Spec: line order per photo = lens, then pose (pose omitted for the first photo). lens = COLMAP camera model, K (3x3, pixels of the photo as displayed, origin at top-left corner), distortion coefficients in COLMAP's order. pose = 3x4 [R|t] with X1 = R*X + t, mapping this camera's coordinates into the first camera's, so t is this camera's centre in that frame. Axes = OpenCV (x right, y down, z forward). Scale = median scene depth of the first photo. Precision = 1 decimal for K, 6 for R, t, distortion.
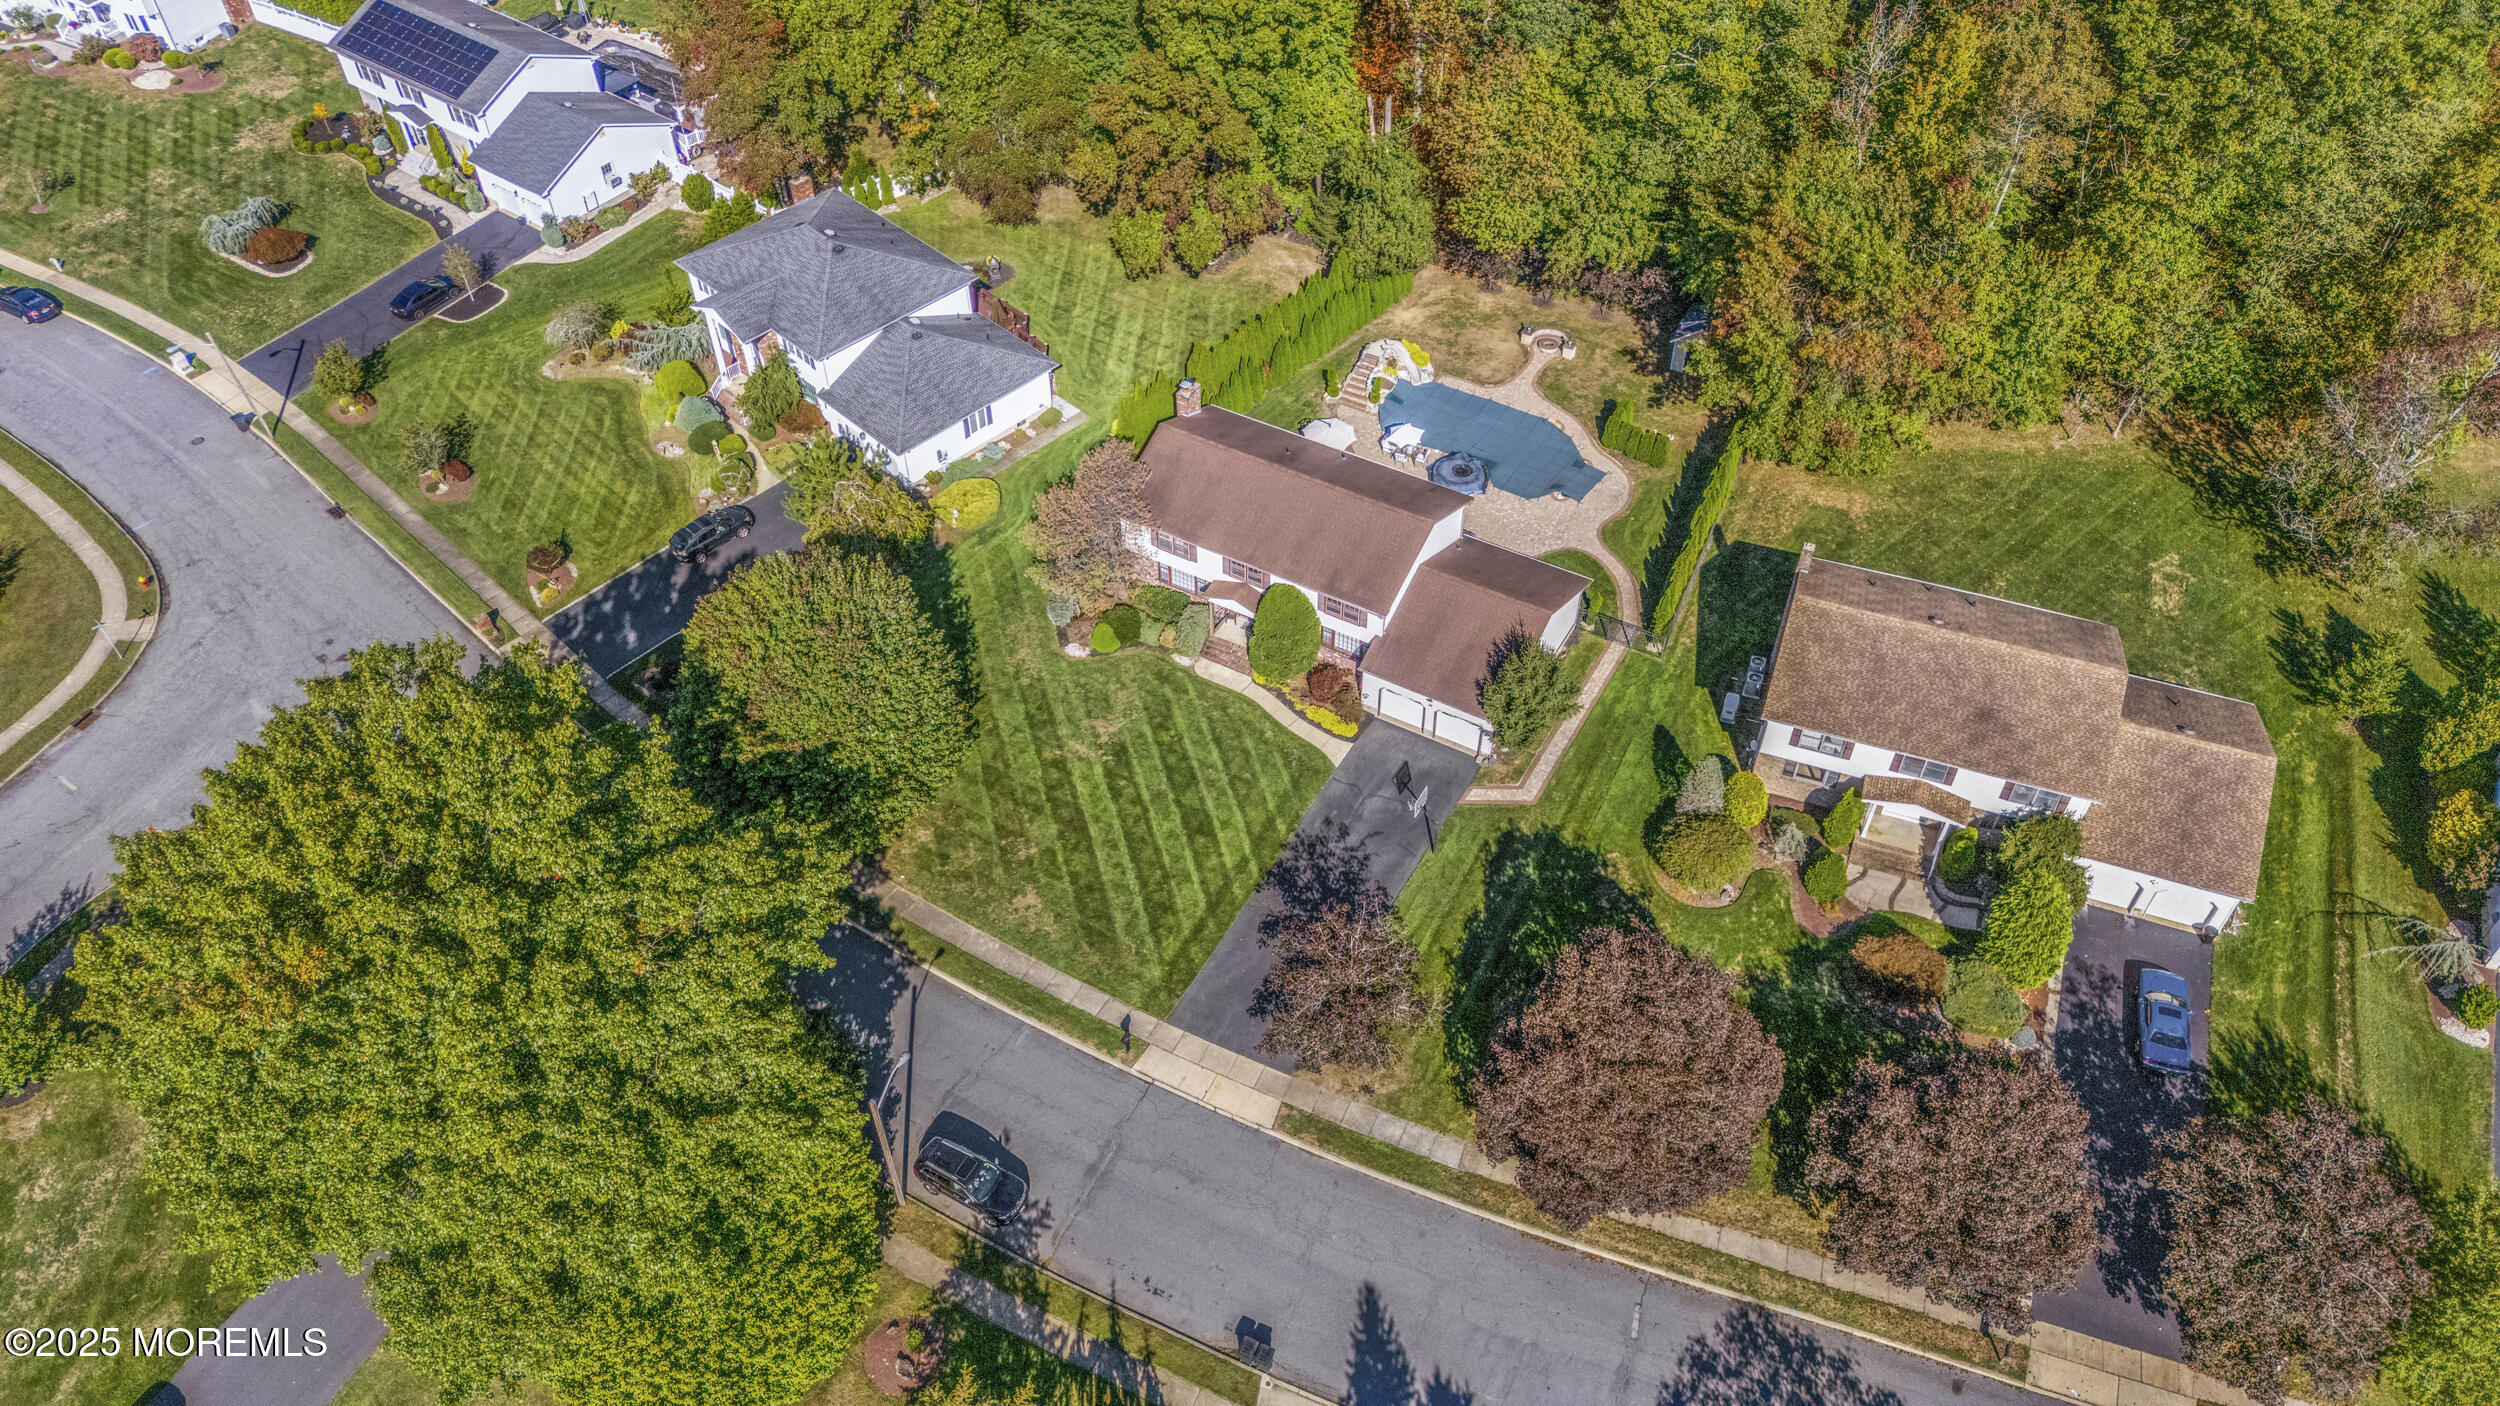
lens RADIAL K [[1843.6, 0, 1252.5], [0, 1843.6, 695.9], [0, 0, 1]] dist [0.061481, -0.023321]
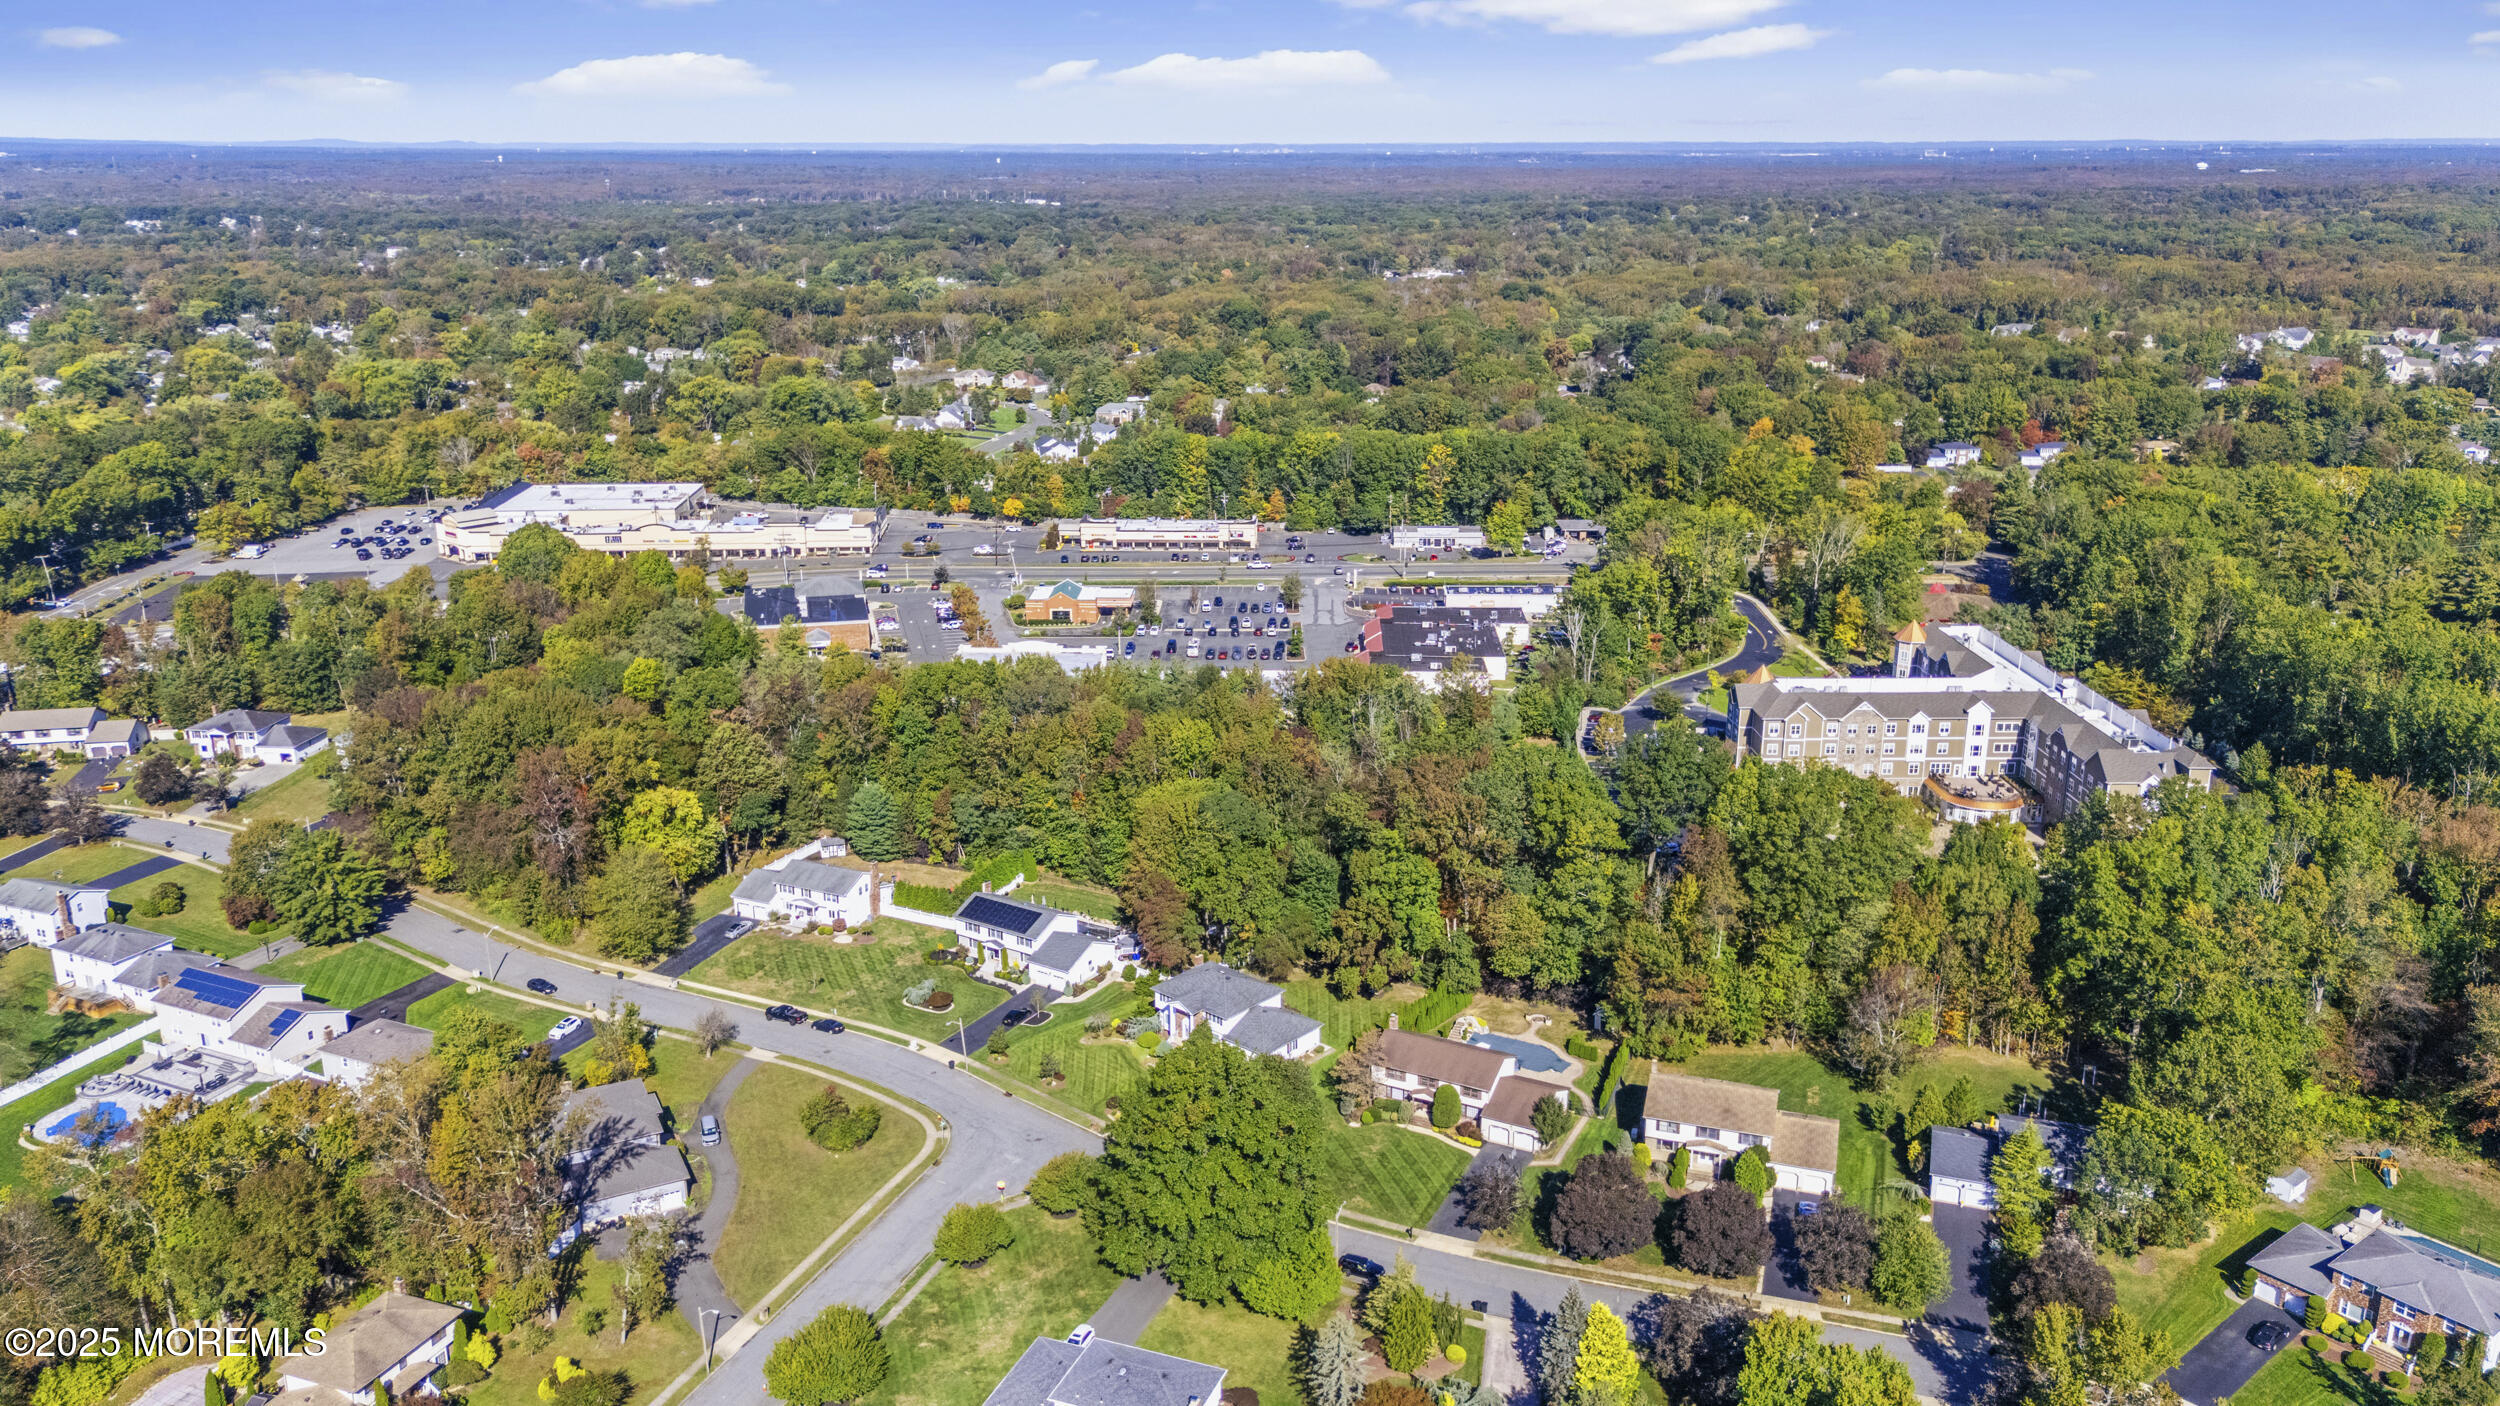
lens RADIAL K [[1843.6, 0, 1248.2], [0, 1843.6, 704.3], [0, 0, 1]] dist [0.061481, -0.023321]
pose [[0.999328, -0.012690, 0.034396, -0.286323], [0.027961, 0.870624, -0.491154, 0.619869], [-0.023713, 0.491786, 0.870393, -1.220940]]
